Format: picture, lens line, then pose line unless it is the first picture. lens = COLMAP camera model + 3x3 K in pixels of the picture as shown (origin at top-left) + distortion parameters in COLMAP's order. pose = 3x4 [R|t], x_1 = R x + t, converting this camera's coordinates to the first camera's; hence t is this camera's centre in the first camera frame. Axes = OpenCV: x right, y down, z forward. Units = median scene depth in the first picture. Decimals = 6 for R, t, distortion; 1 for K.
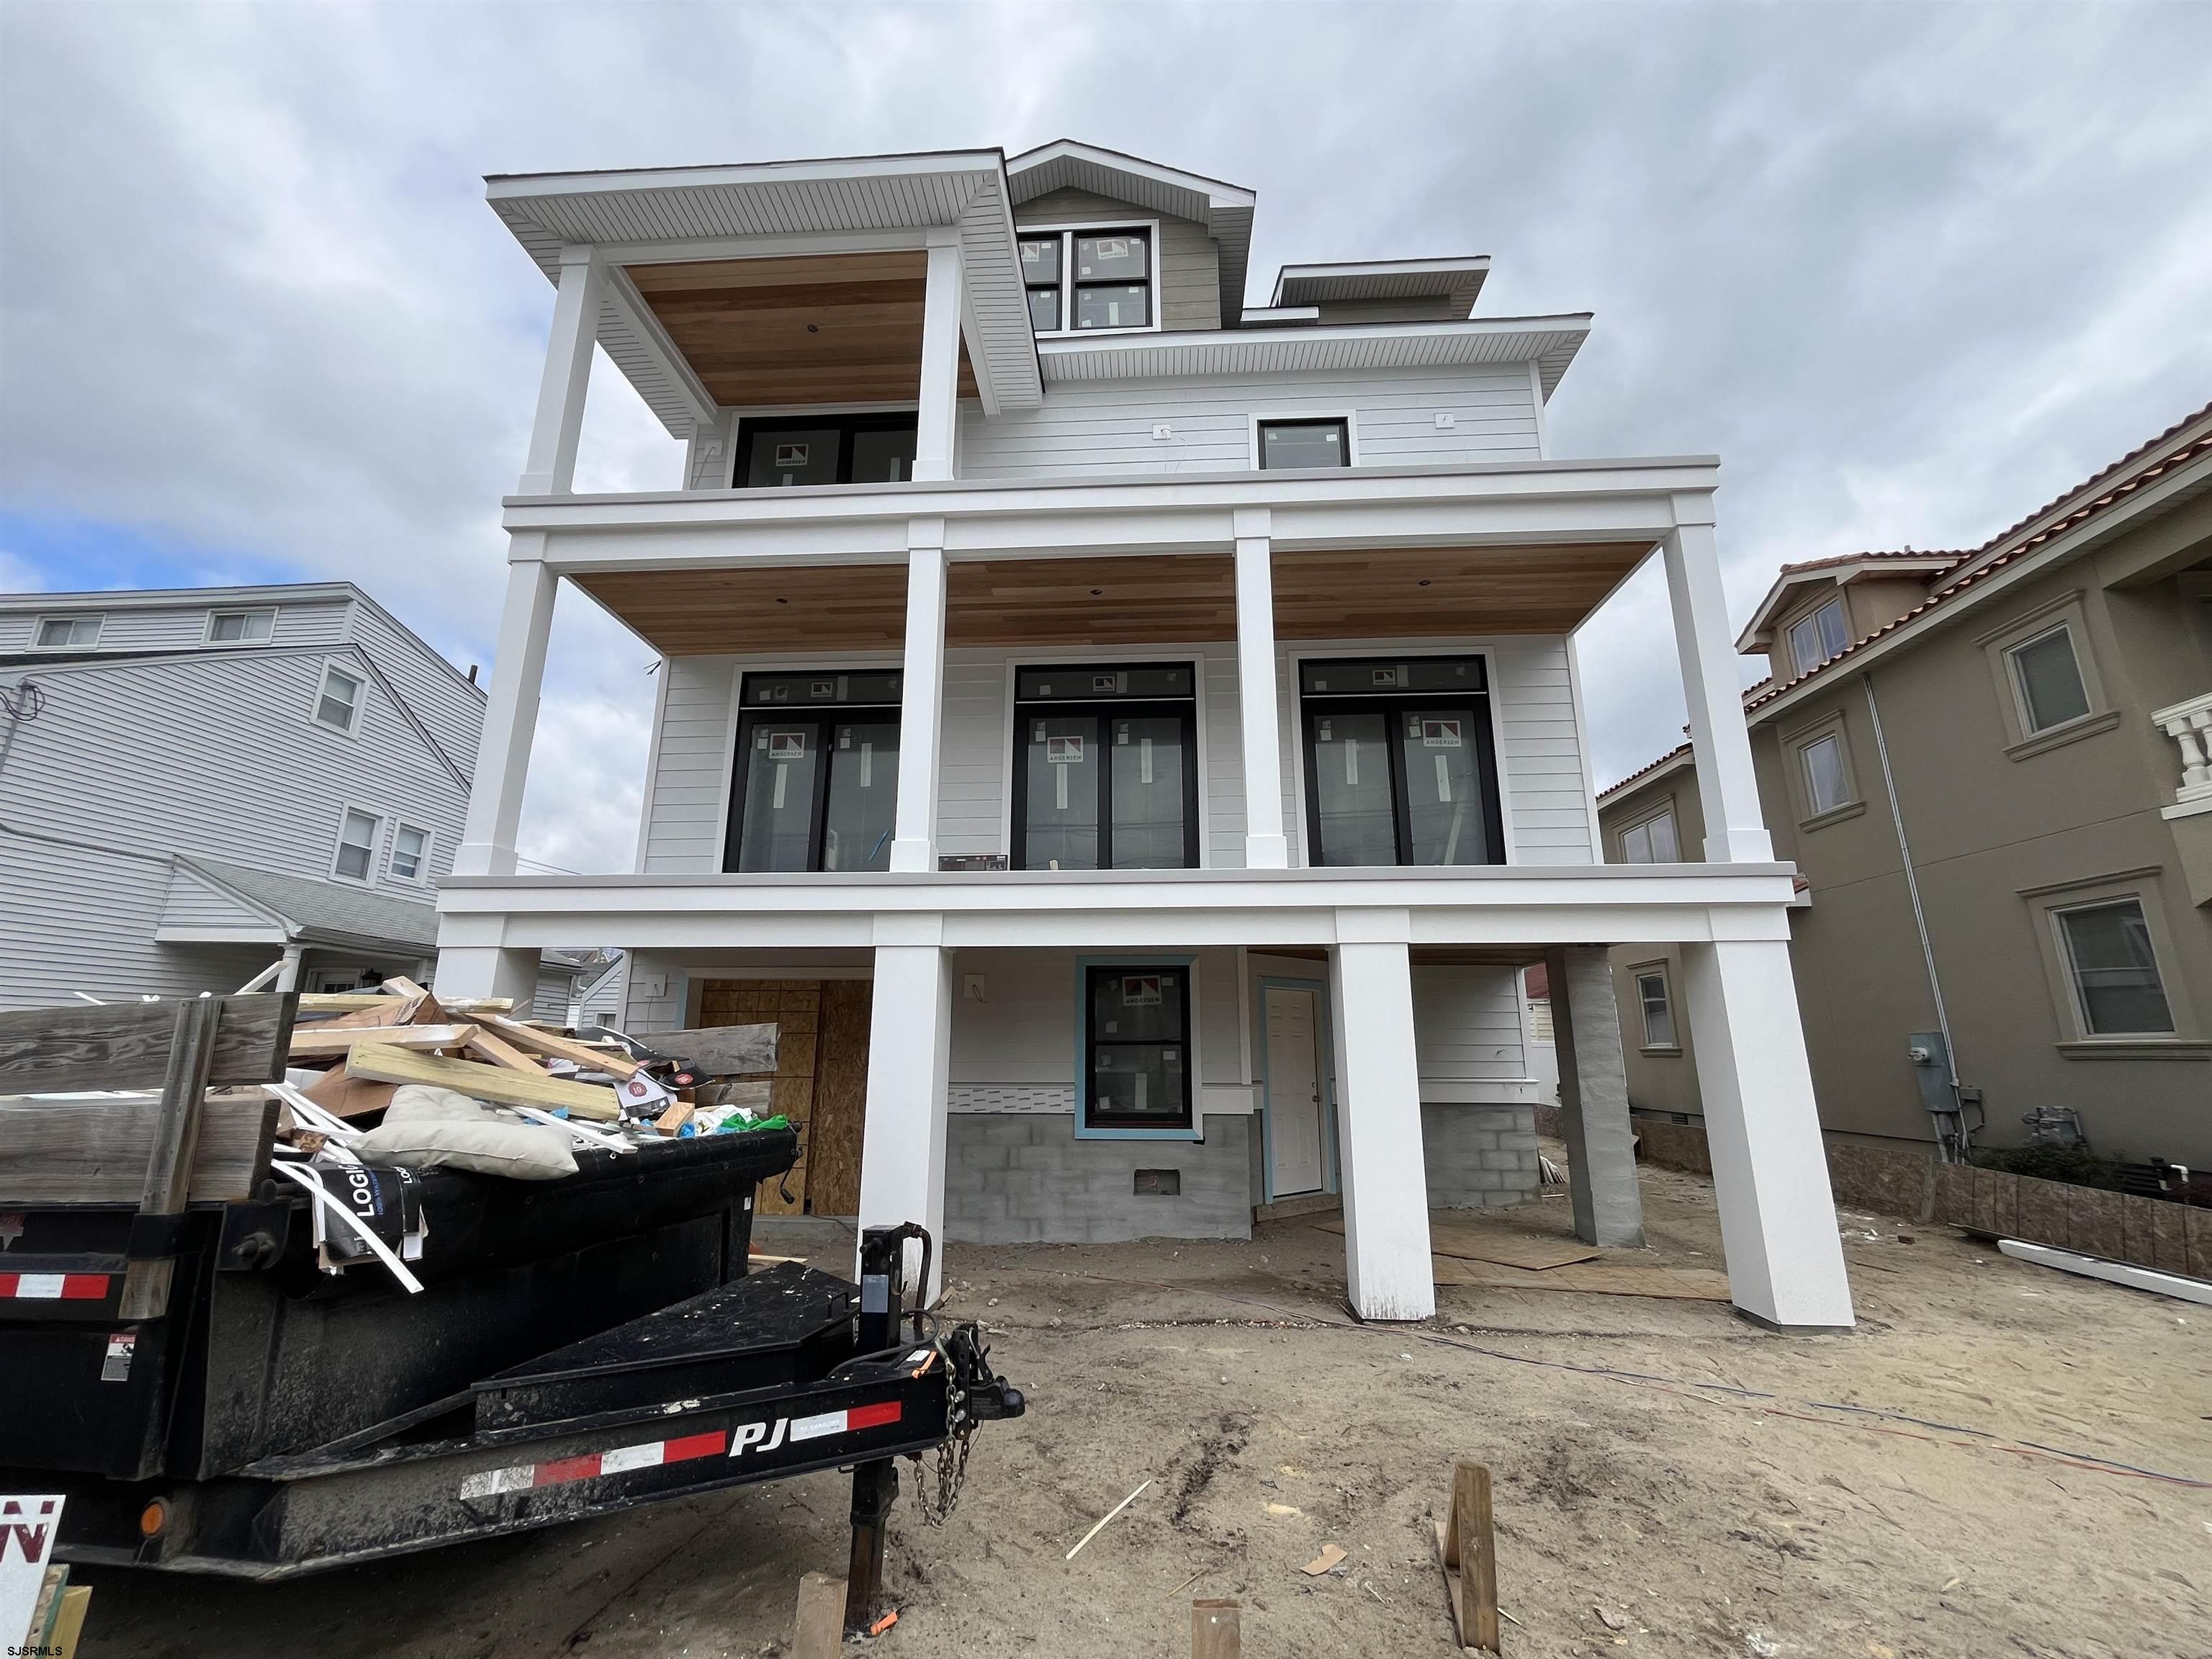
lens RADIAL K [[895.7, 0, 1105.7], [0, 895.7, 832.7], [0, 0, 1]] dist [-0.001911, -0.000085]
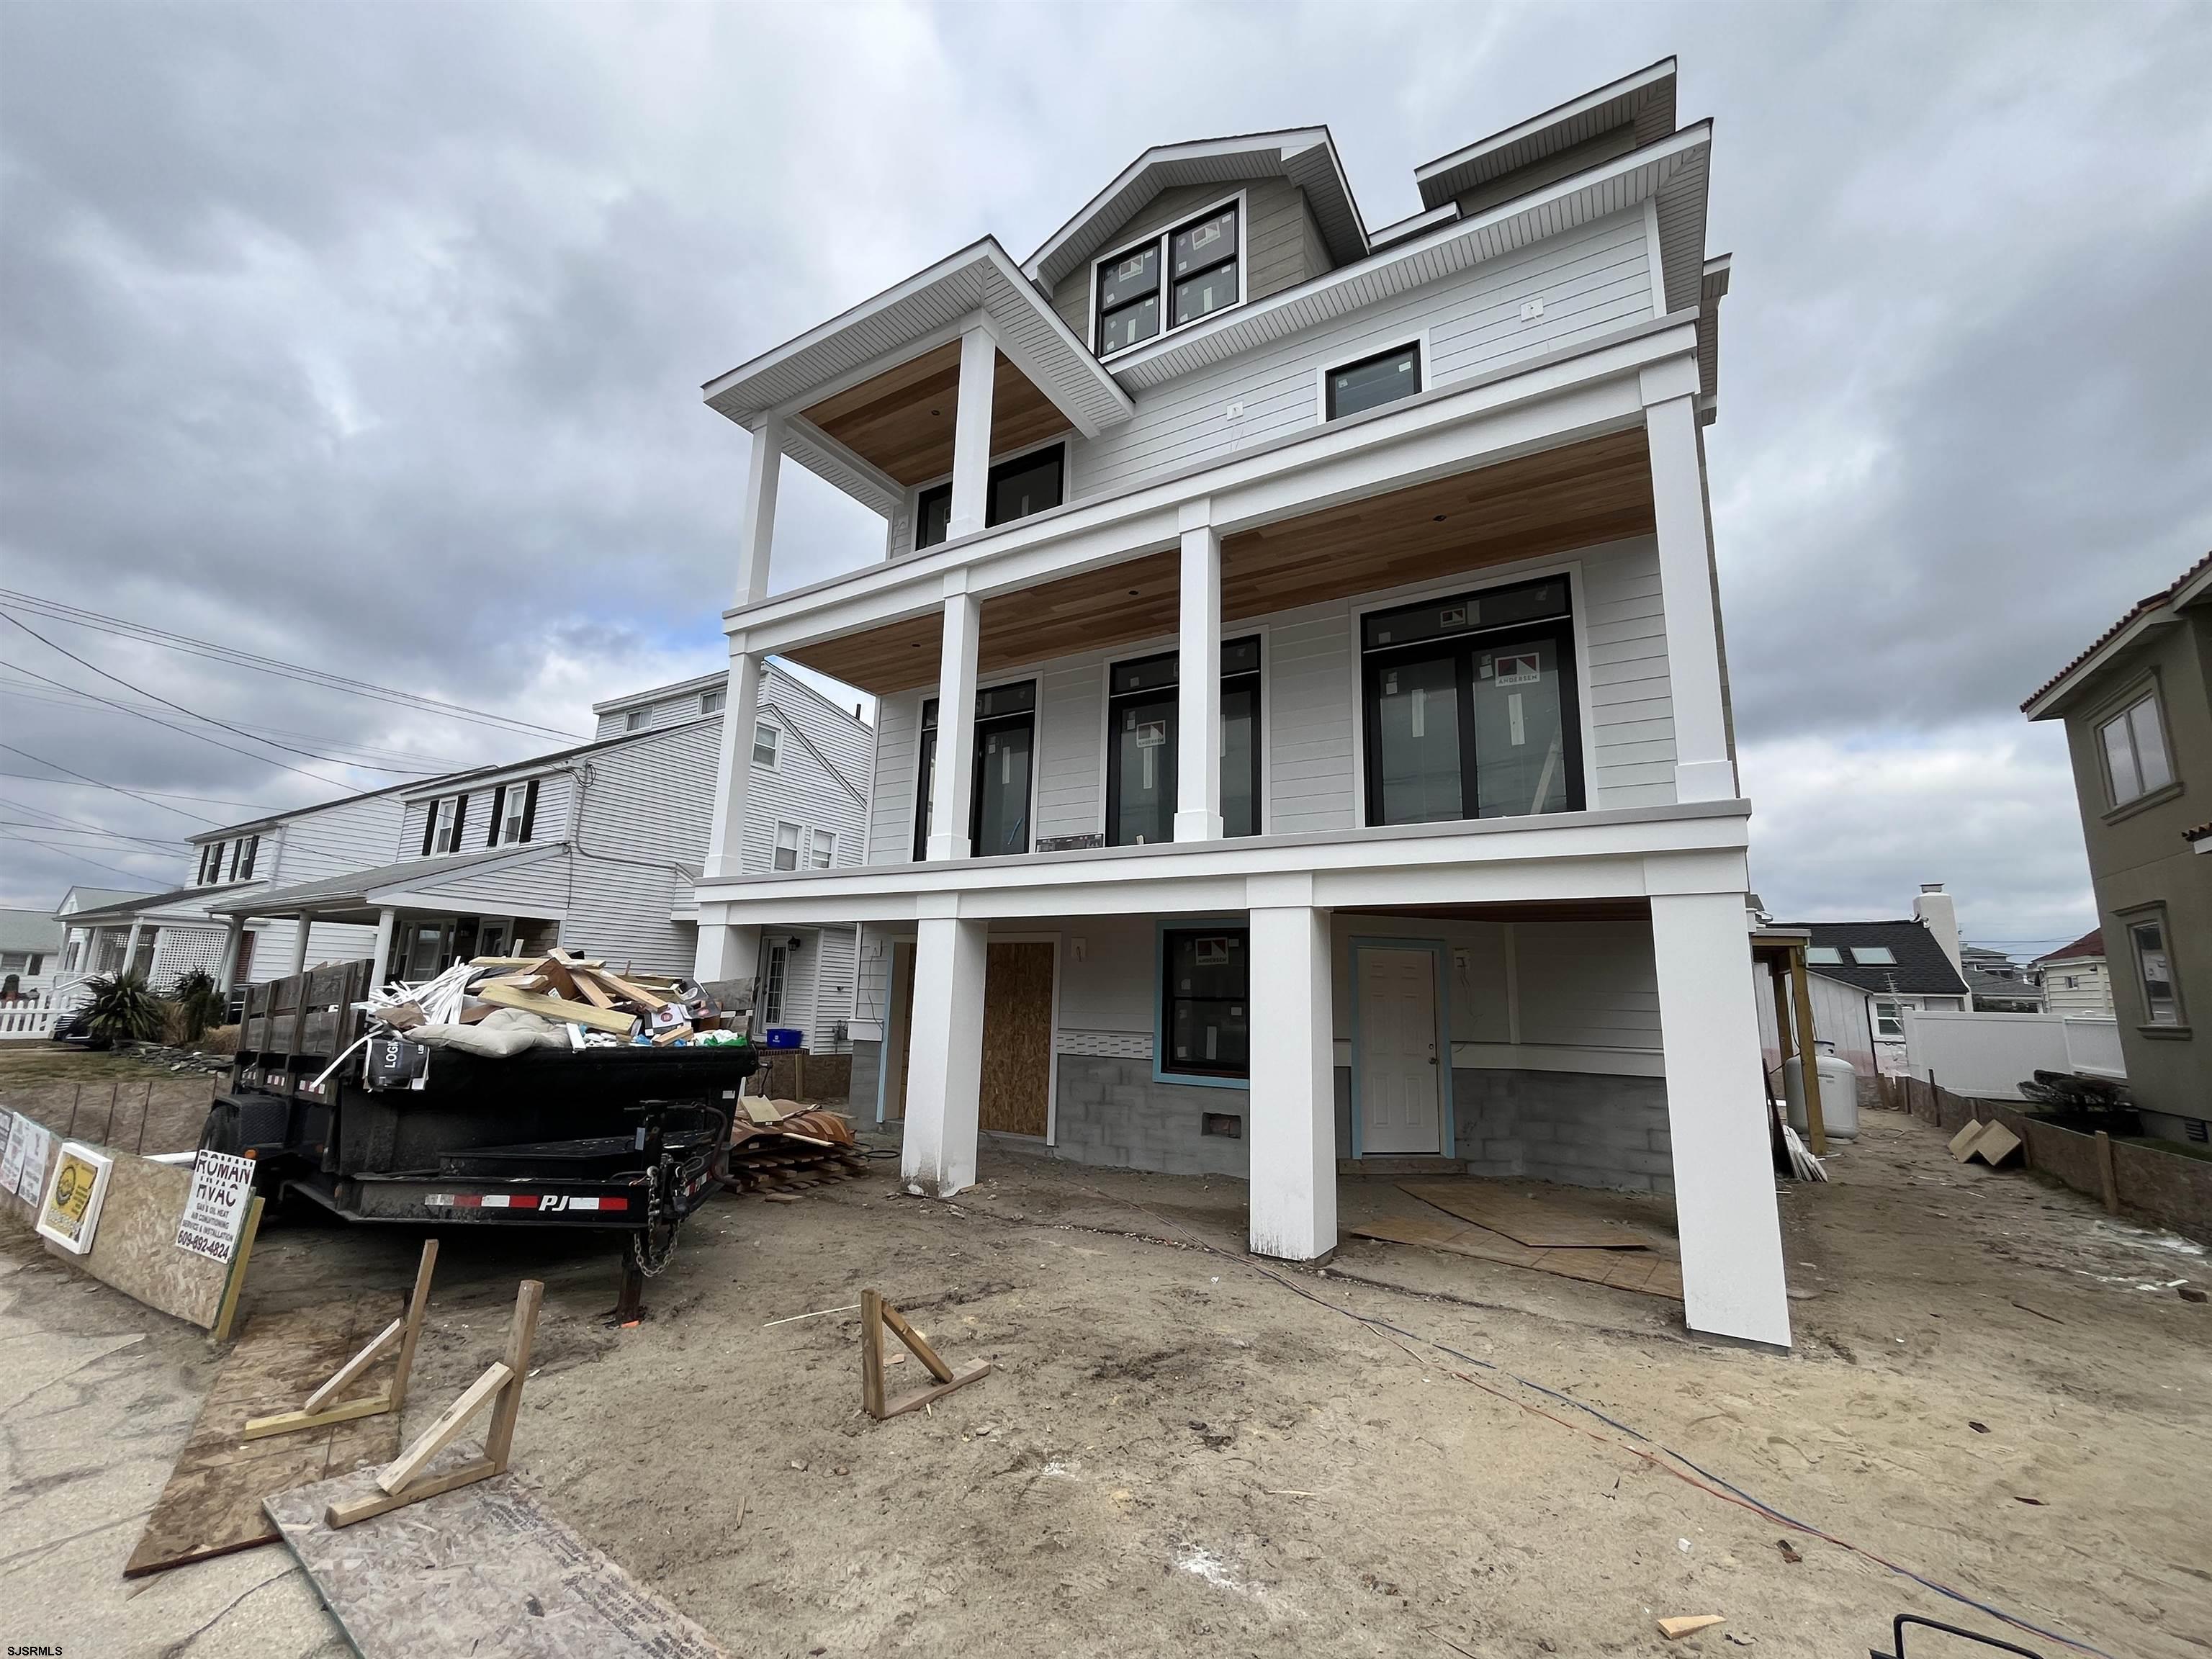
lens RADIAL K [[895.7, 0, 1098.8], [0, 895.7, 832.0], [0, 0, 1]] dist [-0.001911, -0.000085]
pose [[0.881920, -0.064489, -0.466966, 0.446406], [0.086155, 0.995964, 0.025169, -0.006732], [0.463458, -0.062428, 0.883917, -0.012527]]
